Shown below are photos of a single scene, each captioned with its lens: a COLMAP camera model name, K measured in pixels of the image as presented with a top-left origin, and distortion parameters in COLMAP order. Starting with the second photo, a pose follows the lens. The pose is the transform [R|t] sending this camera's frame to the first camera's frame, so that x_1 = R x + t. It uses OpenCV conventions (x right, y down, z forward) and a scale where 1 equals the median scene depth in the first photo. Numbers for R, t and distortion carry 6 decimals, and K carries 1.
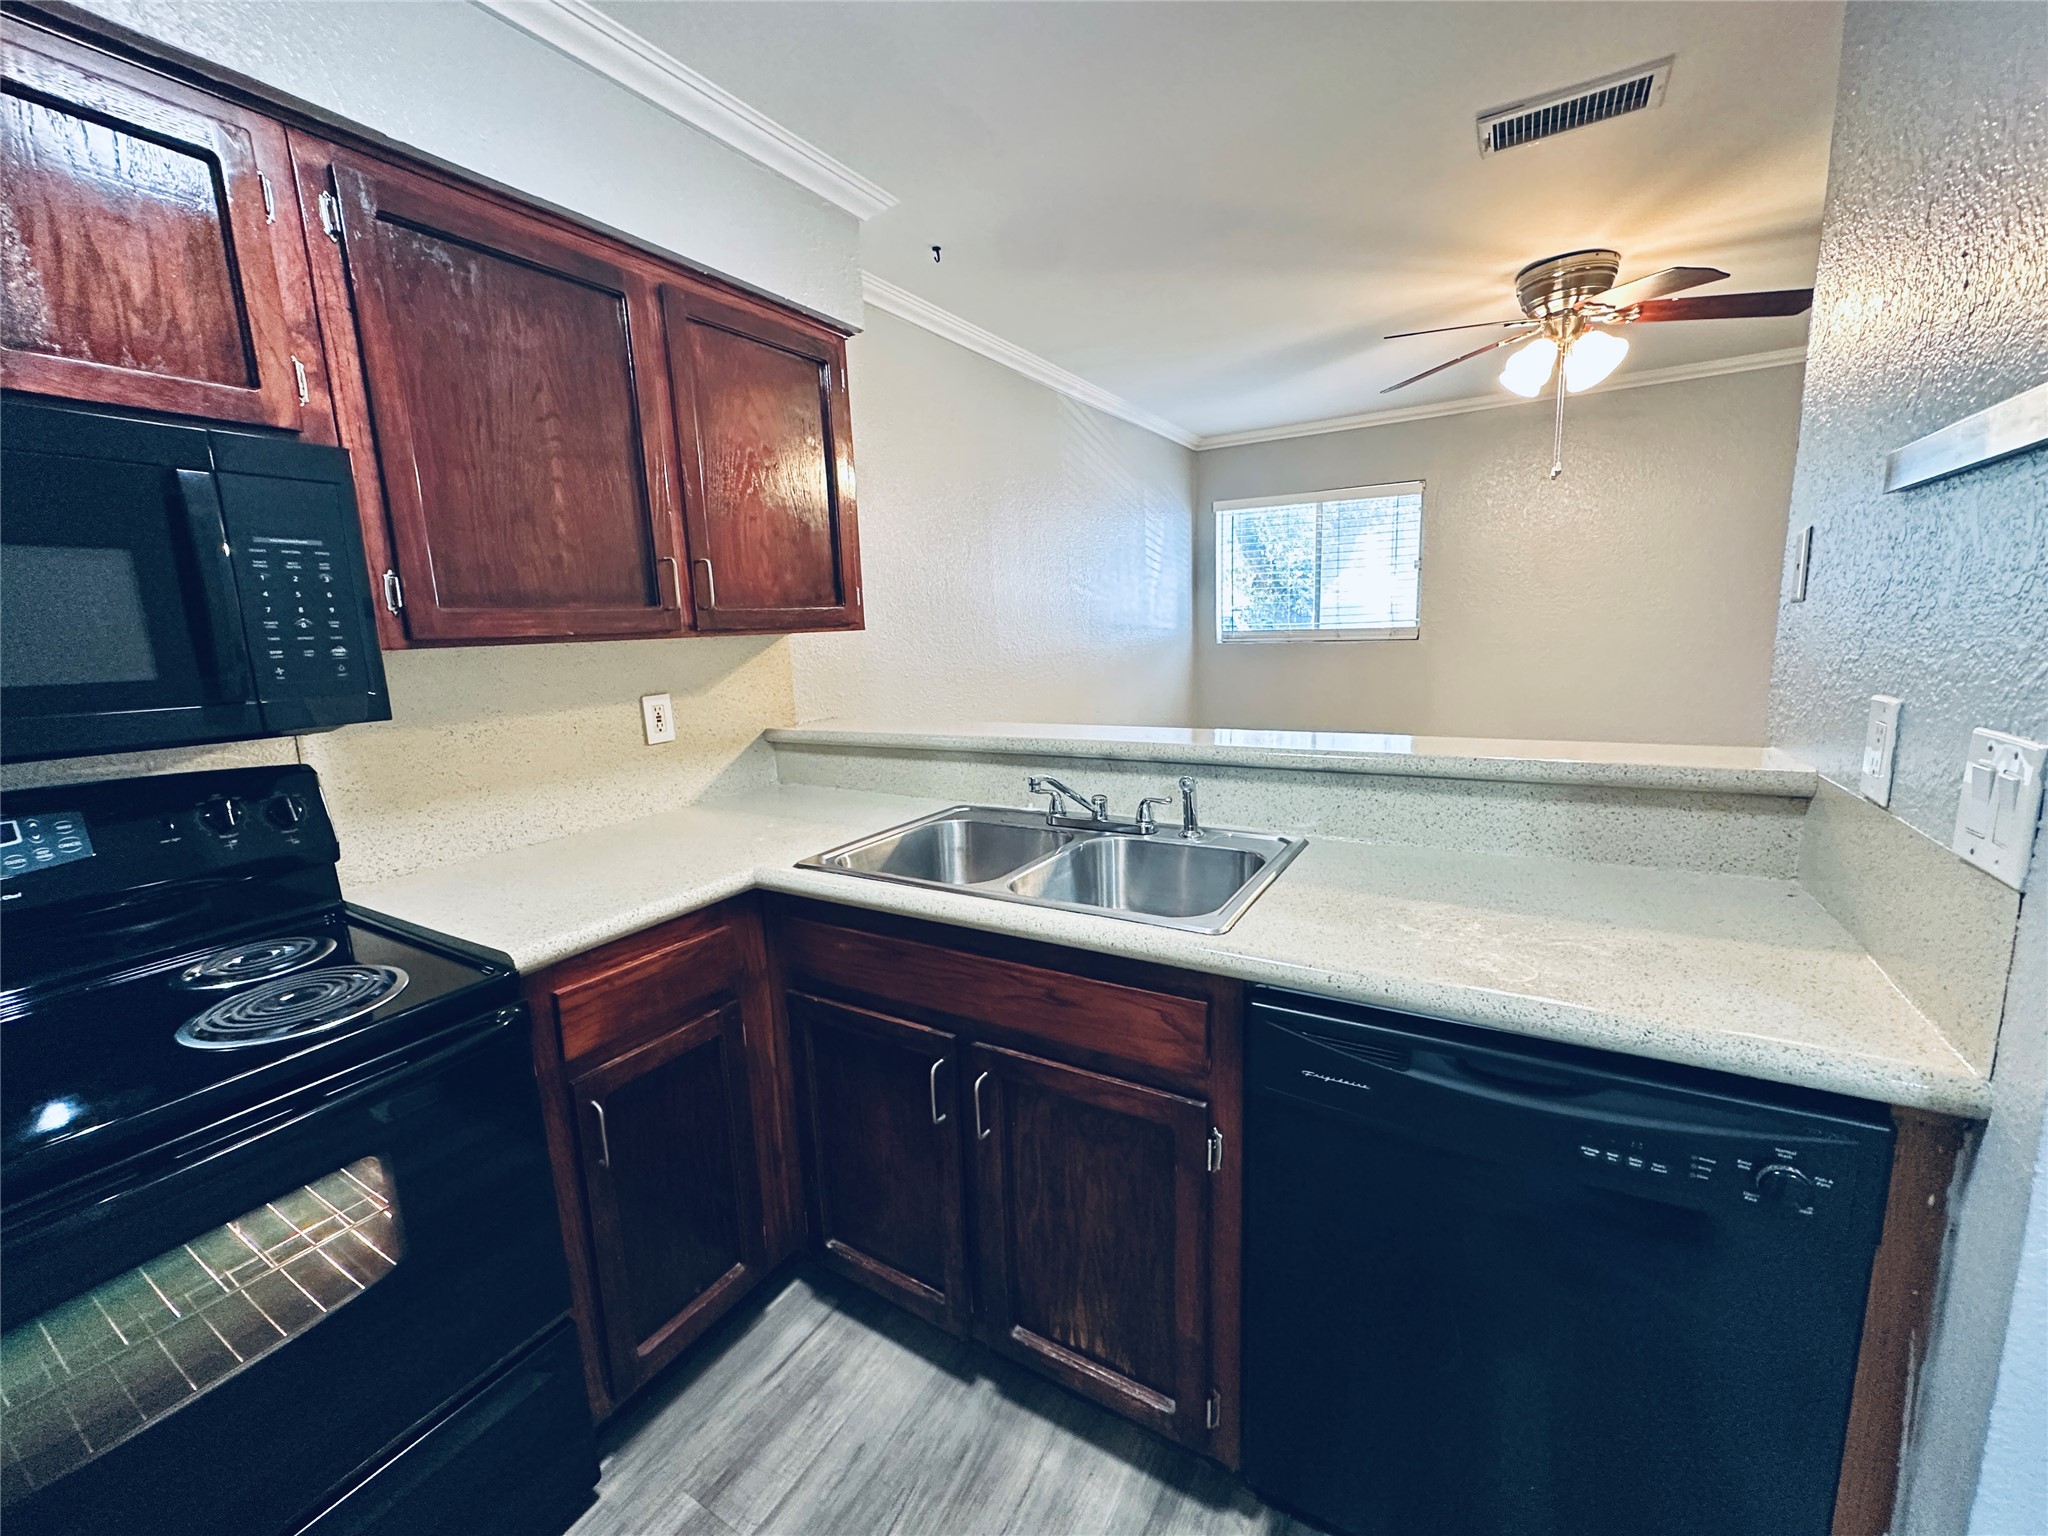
lens RADIAL K [[815.8, 0, 1023.7], [0, 815.8, 765.9], [0, 0, 1]] dist [-0.003599, 0.001213]
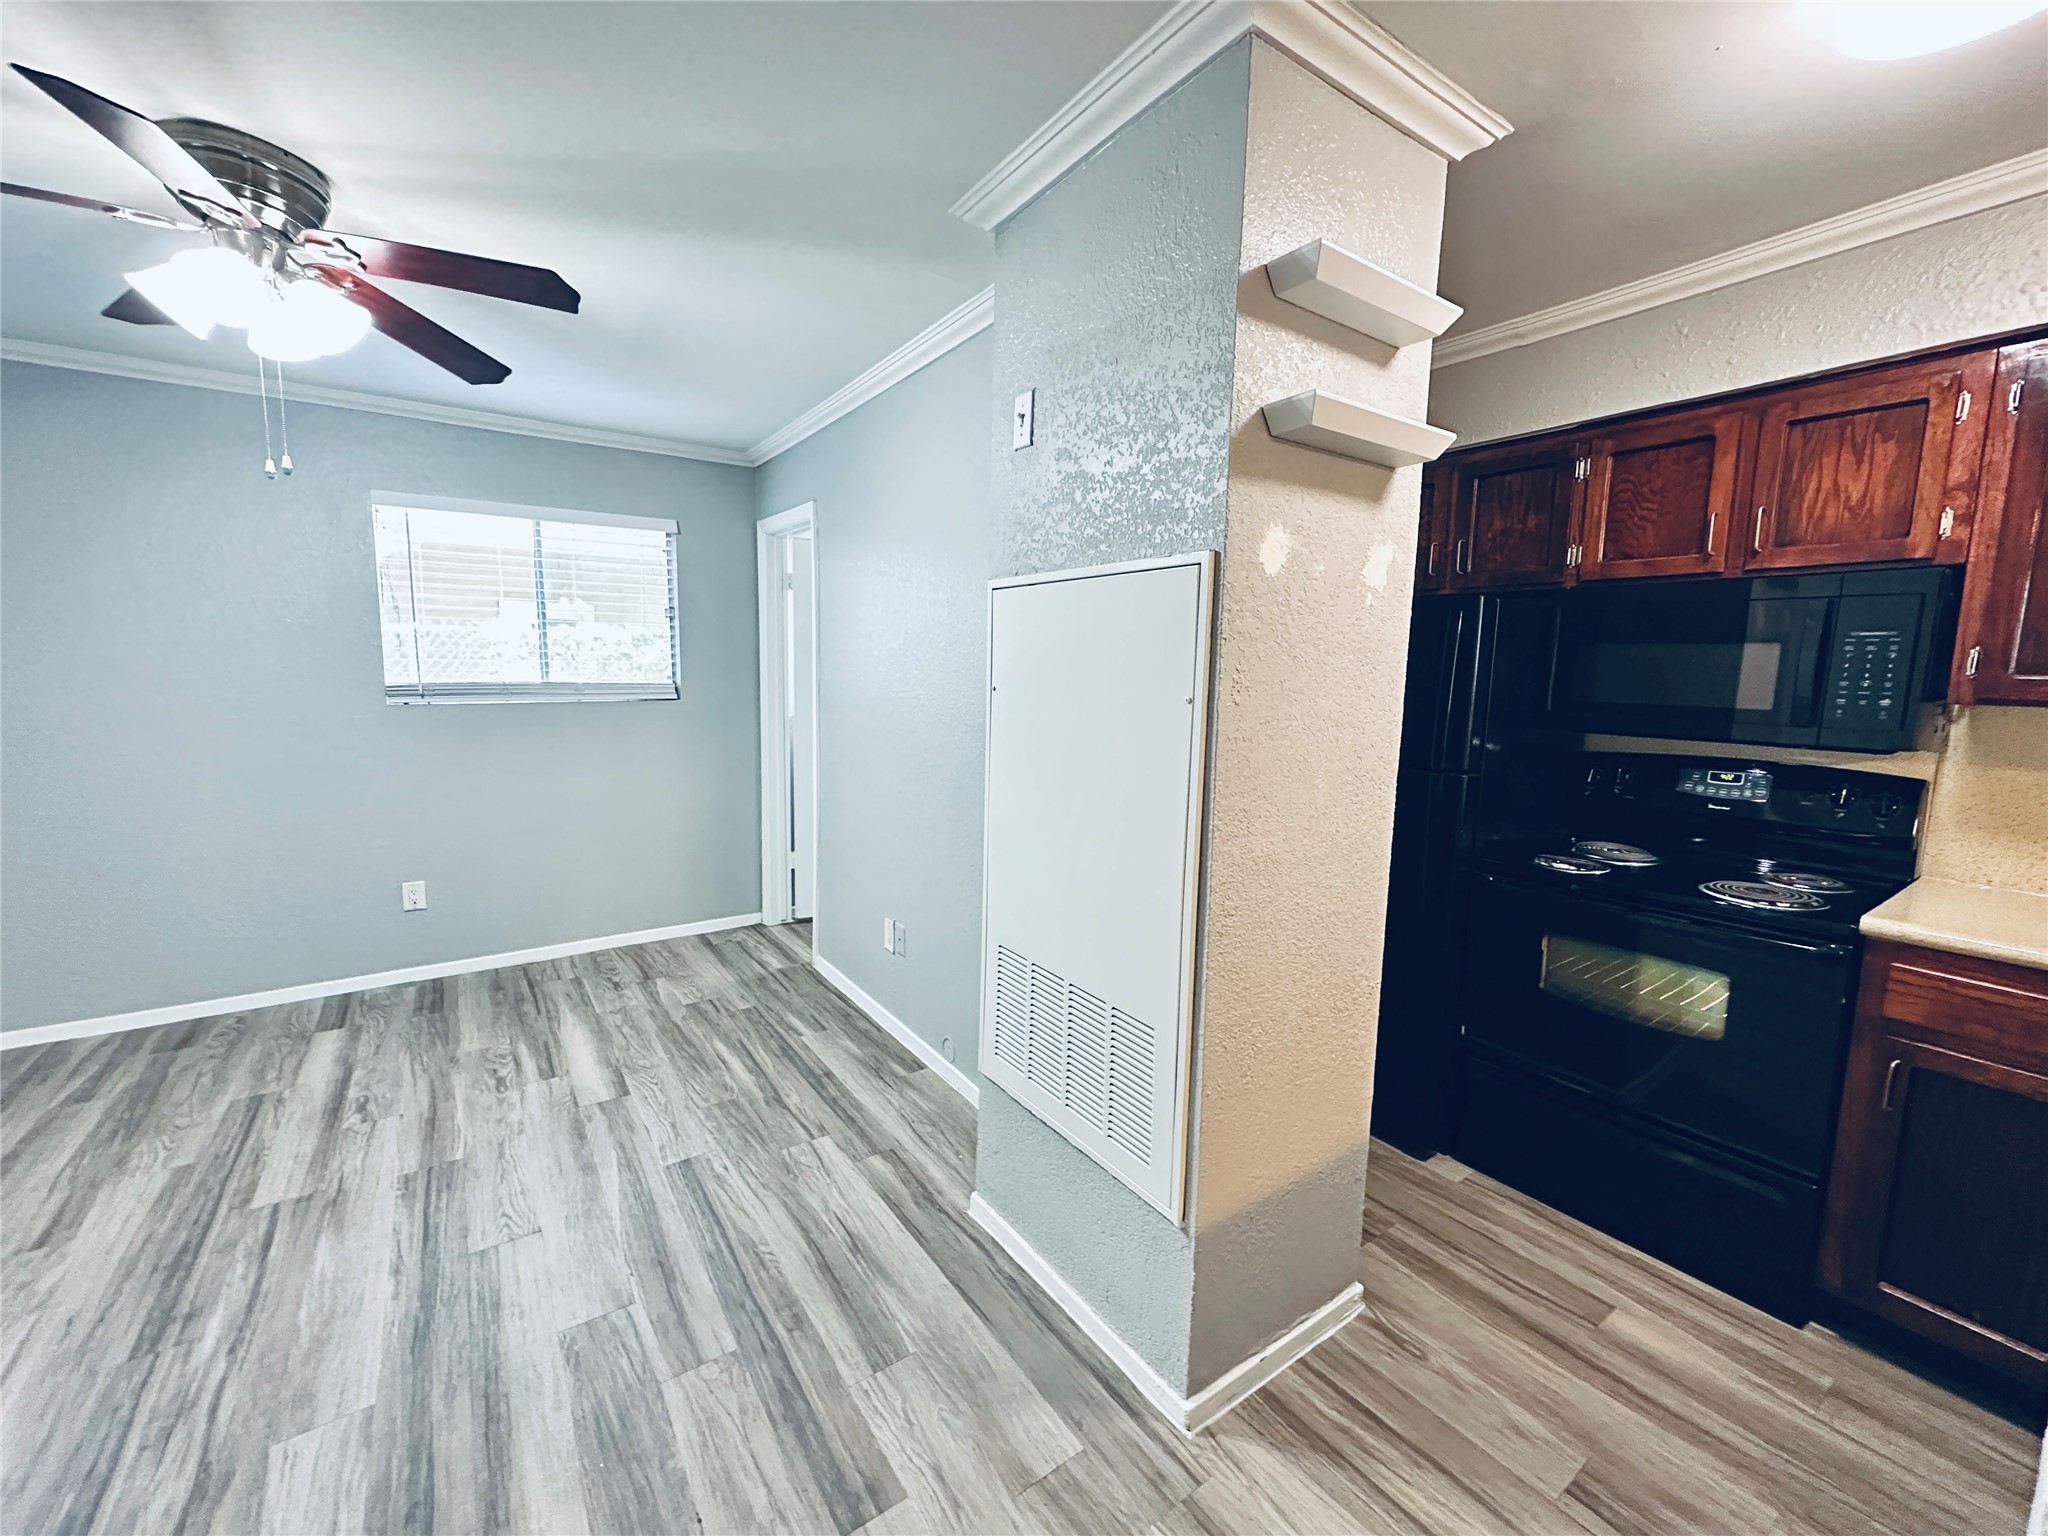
lens RADIAL K [[815.8, 0, 1022.9], [0, 815.8, 768.1], [0, 0, 1]] dist [-0.003599, 0.001213]
pose [[-0.409306, 0.144222, -0.900927, 0.998495], [-0.156328, 0.961741, 0.224980, -0.092242], [0.898905, 0.232926, -0.371100, 0.112821]]
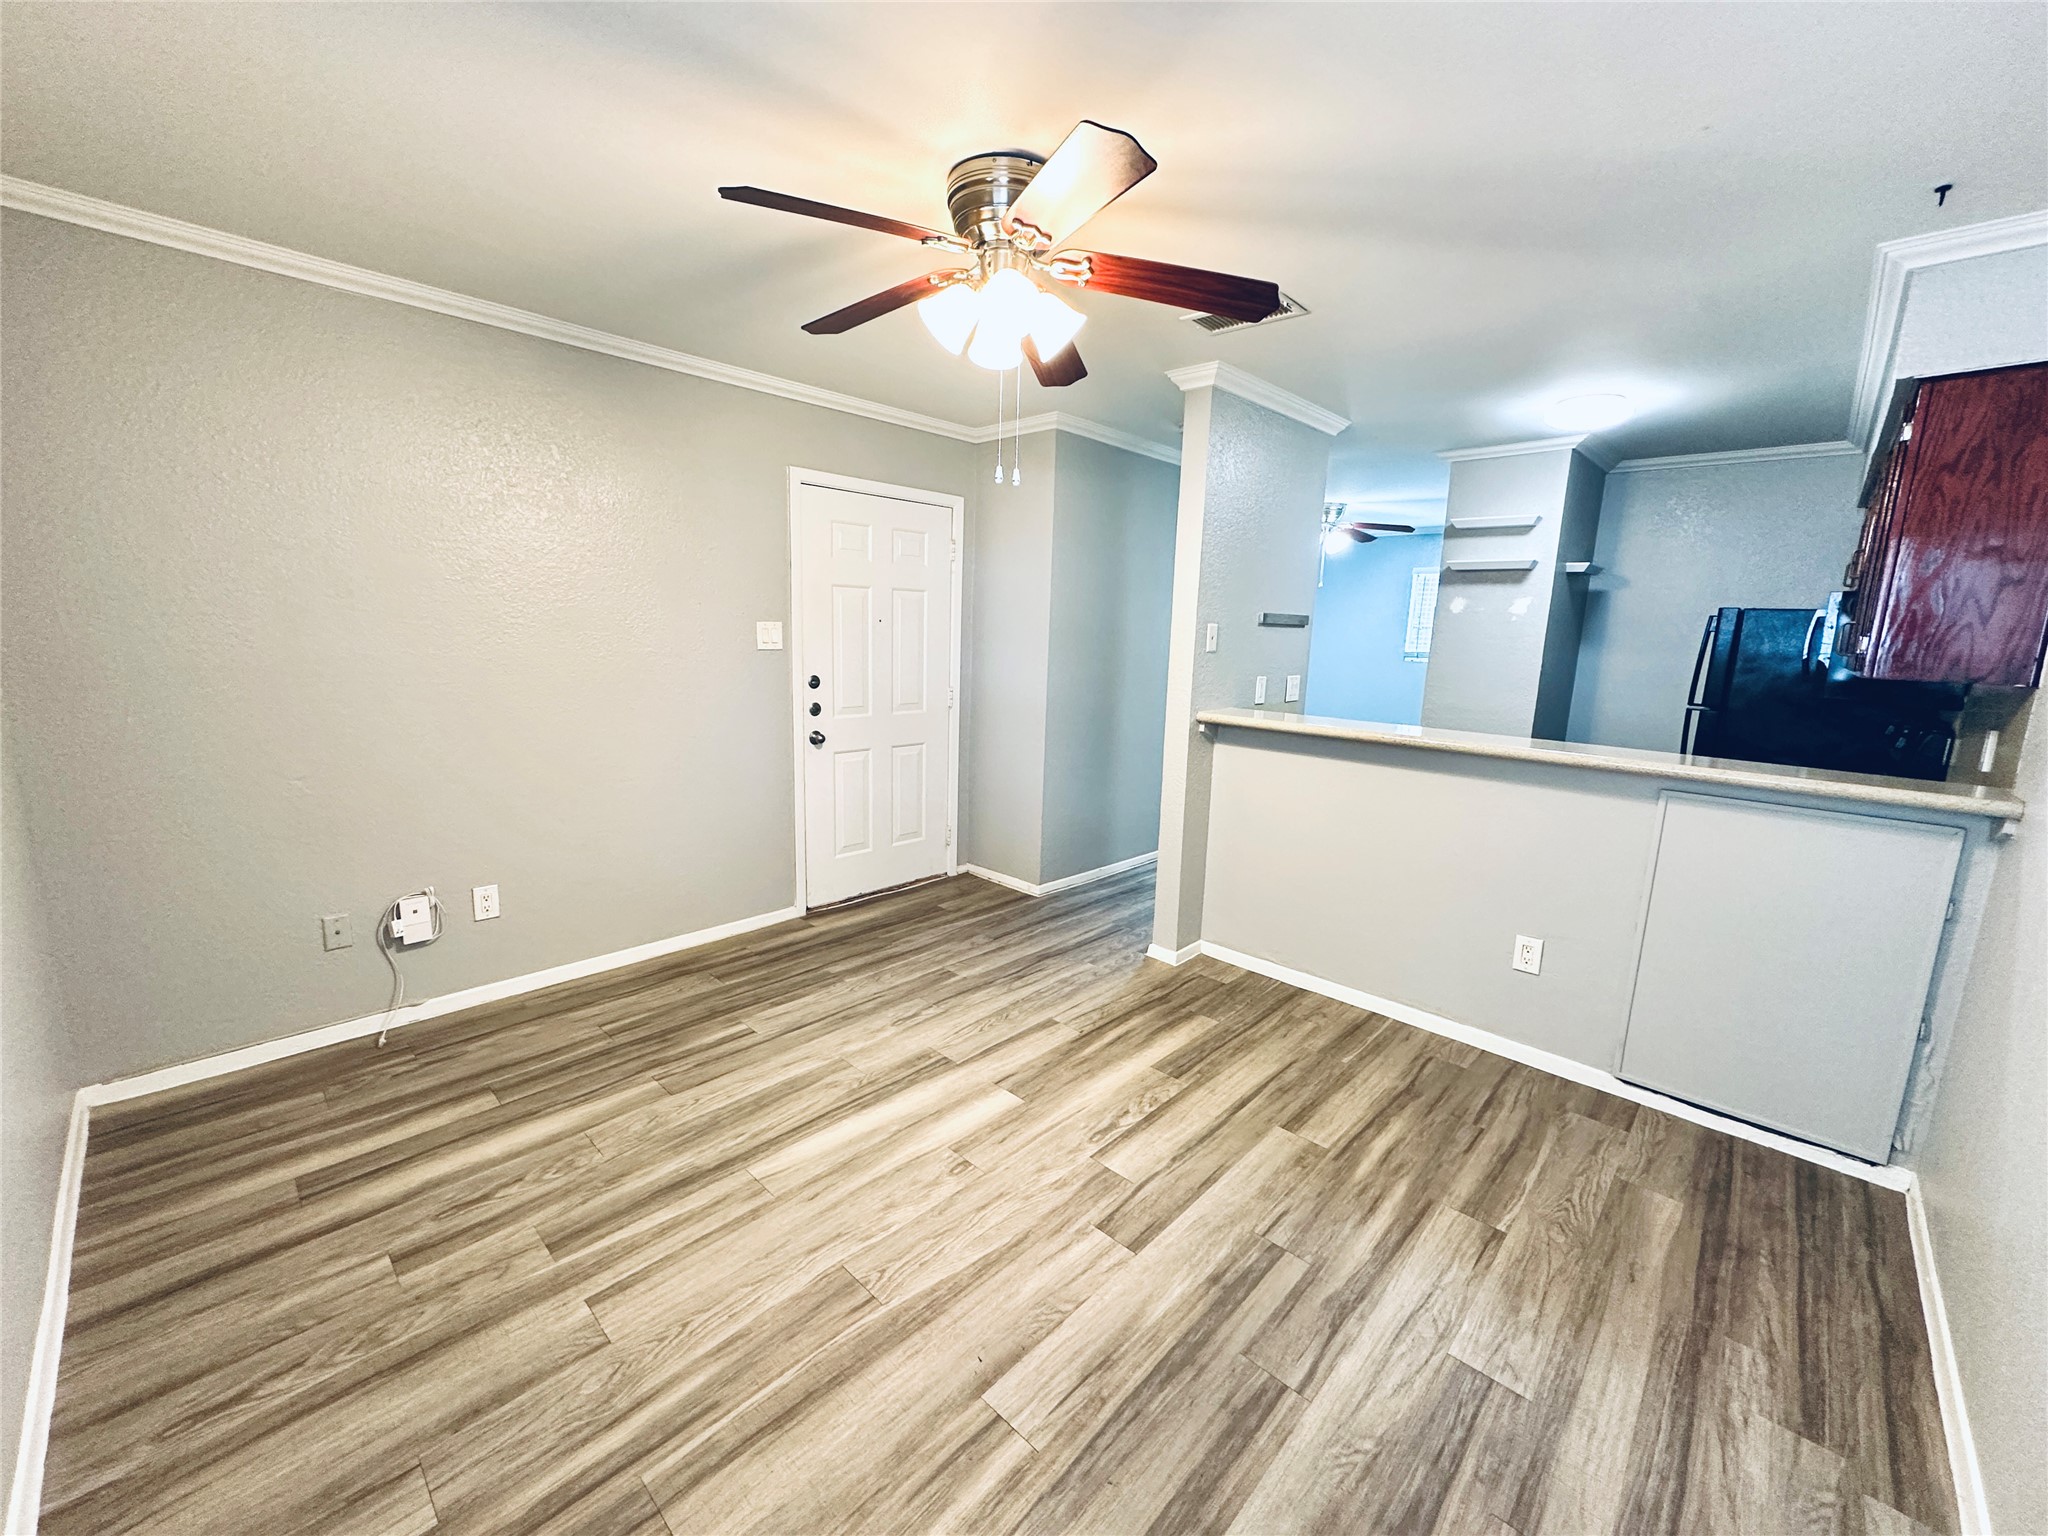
lens RADIAL K [[815.8, 0, 1015.4], [0, 815.8, 757.6], [0, 0, 1]] dist [-0.003599, 0.001213]
pose [[-0.974540, -0.026684, 0.222622, 0.895385], [0.045847, 0.948199, 0.314350, -0.668287], [-0.219478, 0.316553, -0.922834, 3.347829]]
